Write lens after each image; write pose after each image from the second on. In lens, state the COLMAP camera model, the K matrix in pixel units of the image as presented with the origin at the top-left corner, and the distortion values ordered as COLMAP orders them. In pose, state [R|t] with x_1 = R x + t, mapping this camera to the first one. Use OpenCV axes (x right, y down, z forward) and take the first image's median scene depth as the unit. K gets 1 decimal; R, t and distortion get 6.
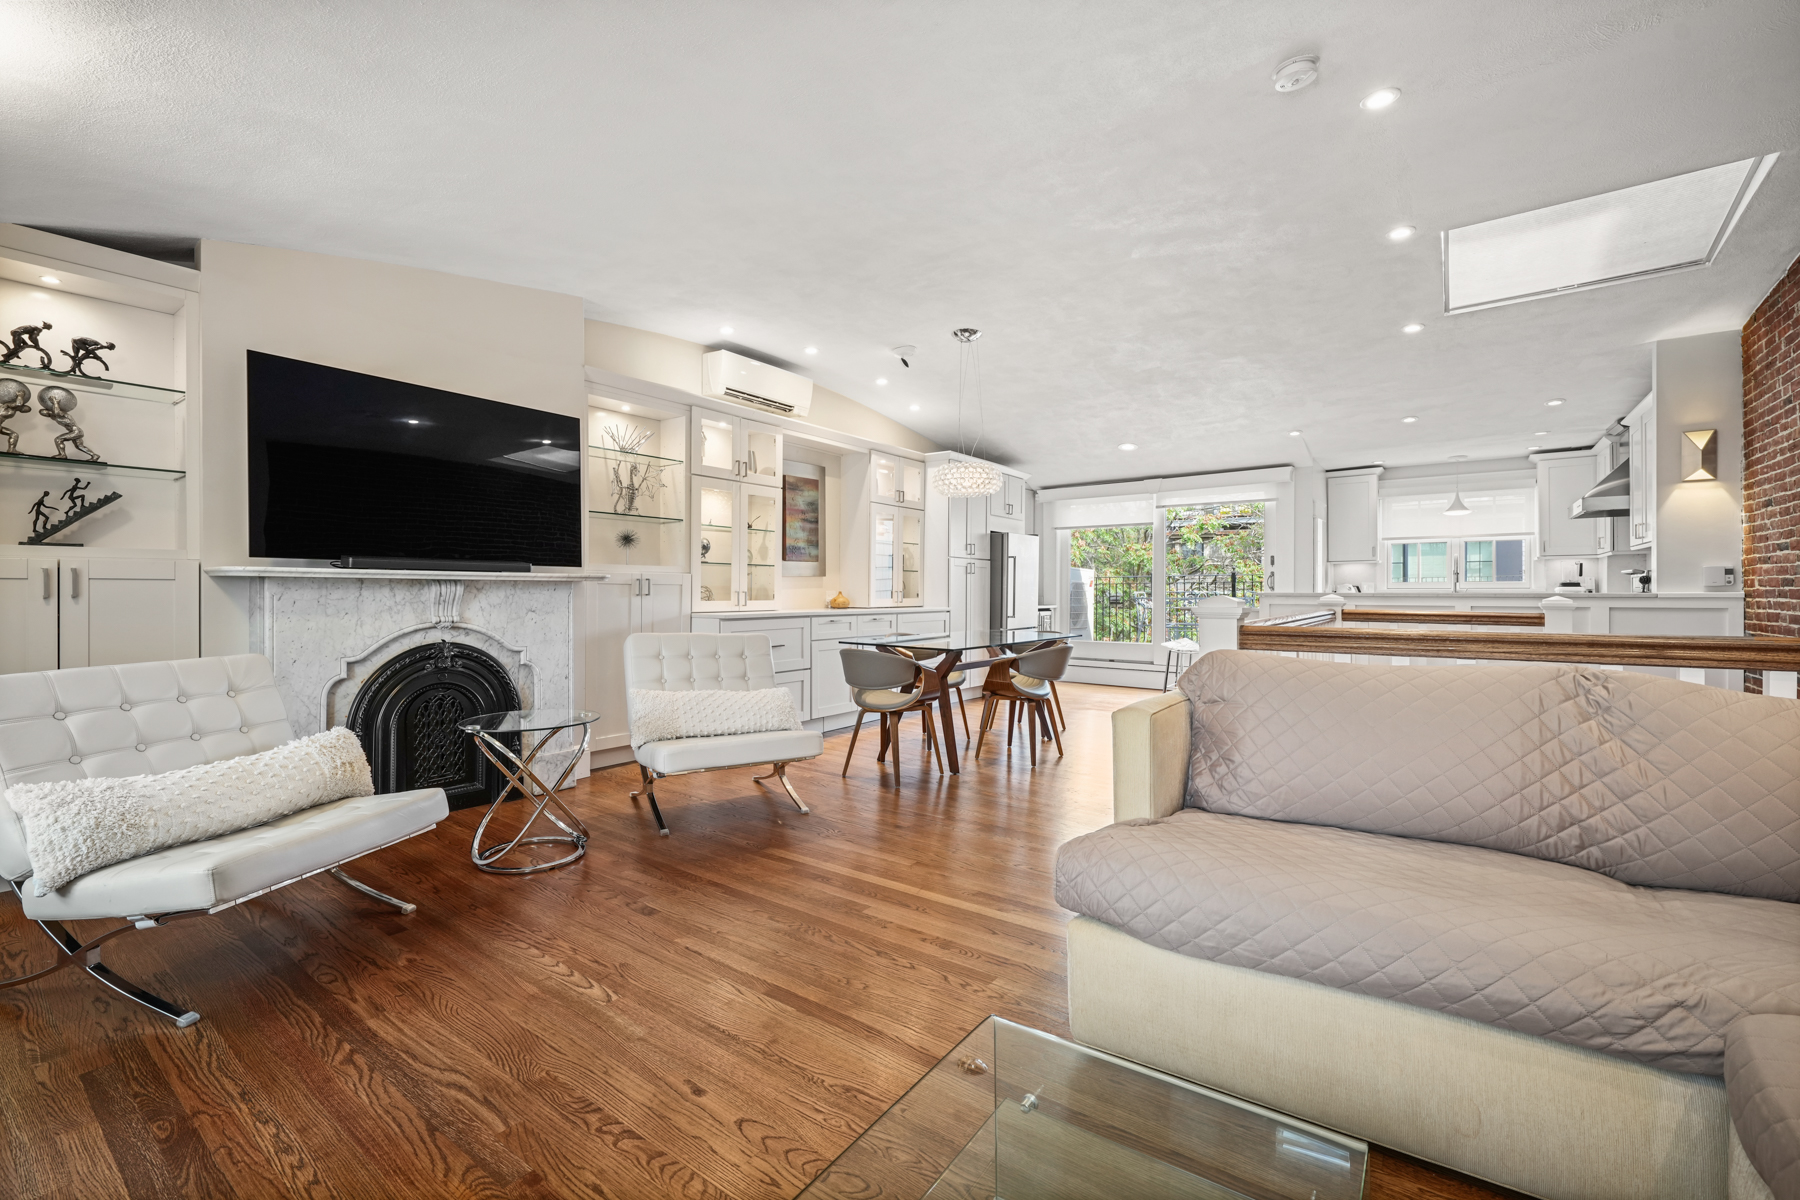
lens RADIAL K [[765.3, 0, 910.2], [0, 765.3, 569.2], [0, 0, 1]] dist [-0.001560, -0.000362]
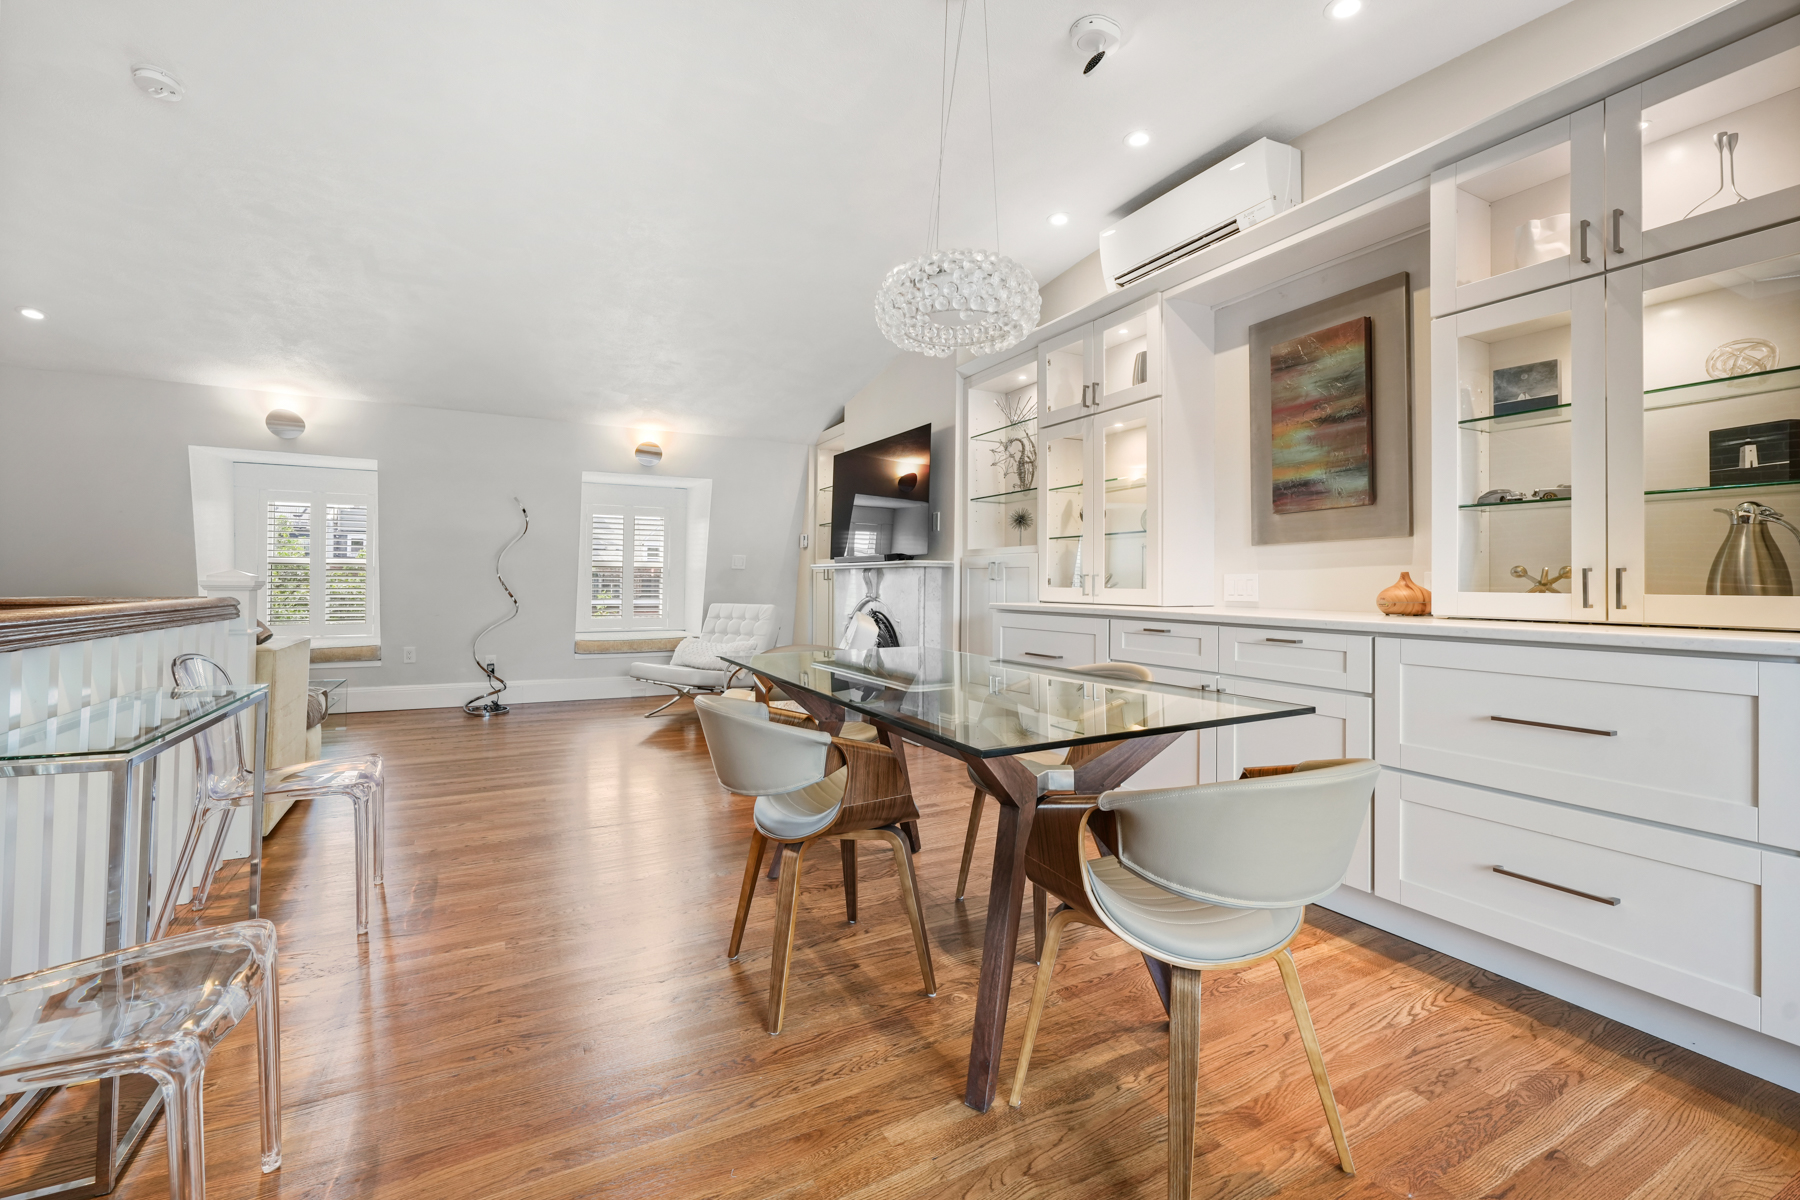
lens RADIAL K [[765.3, 0, 904.0], [0, 765.3, 595.9], [0, 0, 1]] dist [-0.001560, -0.000362]
pose [[-0.449698, 0.014901, -0.893056, 0.639006], [0.023265, 0.999717, 0.004966, 0.055777], [0.892878, -0.018544, -0.449918, 1.582328]]
